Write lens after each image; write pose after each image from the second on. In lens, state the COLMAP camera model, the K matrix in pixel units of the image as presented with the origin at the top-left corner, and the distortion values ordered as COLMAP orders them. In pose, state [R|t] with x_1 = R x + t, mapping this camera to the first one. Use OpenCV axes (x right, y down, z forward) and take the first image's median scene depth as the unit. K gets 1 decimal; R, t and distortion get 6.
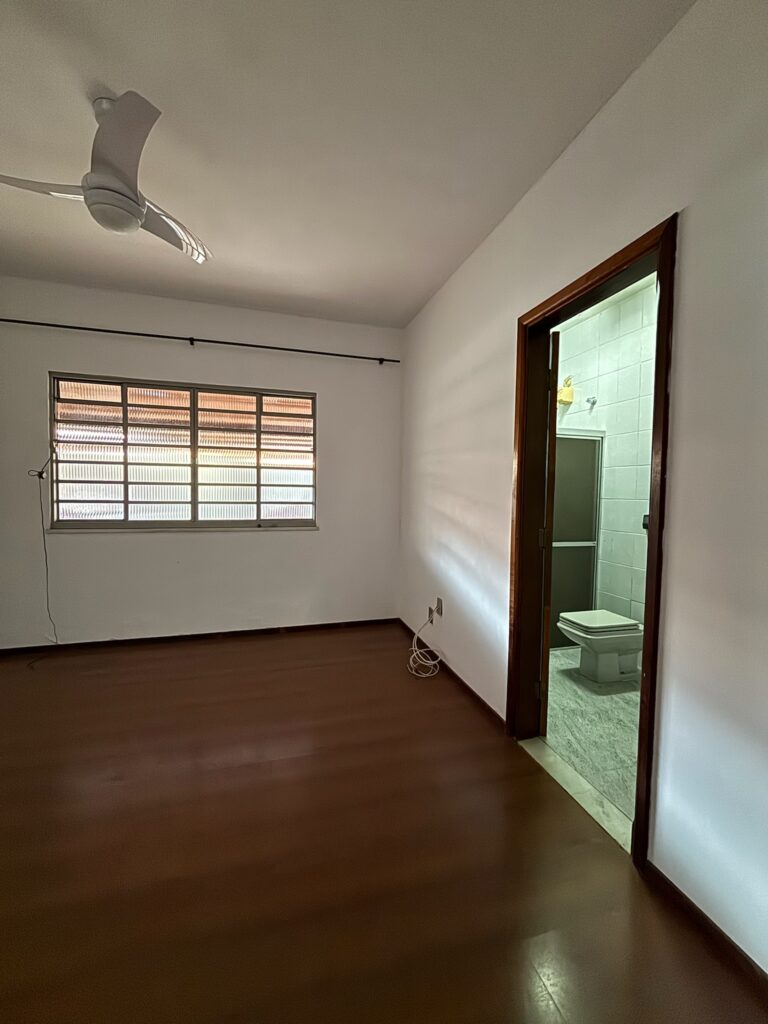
lens RADIAL K [[416.8, 0, 387.9], [0, 416.8, 514.3], [0, 0, 1]] dist [-0.000146, 0.000204]
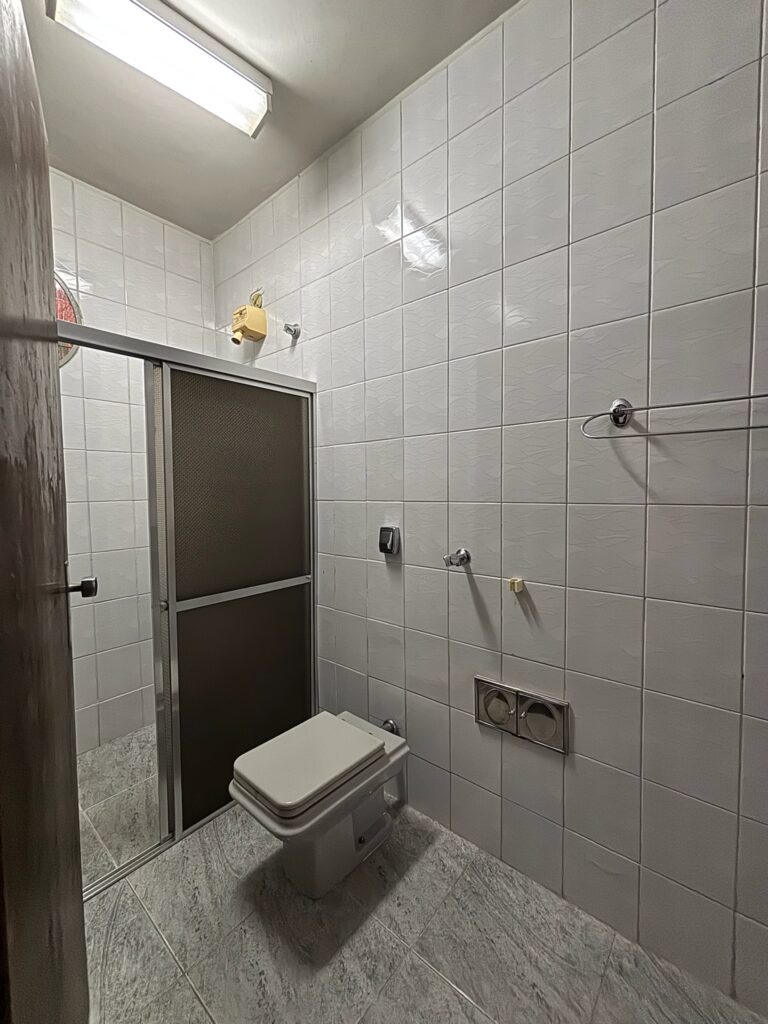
lens RADIAL K [[416.8, 0, 382.0], [0, 416.8, 510.6], [0, 0, 1]] dist [-0.000146, 0.000204]
pose [[0.835893, -0.045380, 0.547014, 0.273880], [0.045004, 0.998887, 0.014097, -0.027556], [-0.547045, 0.012834, 0.837005, 0.468089]]
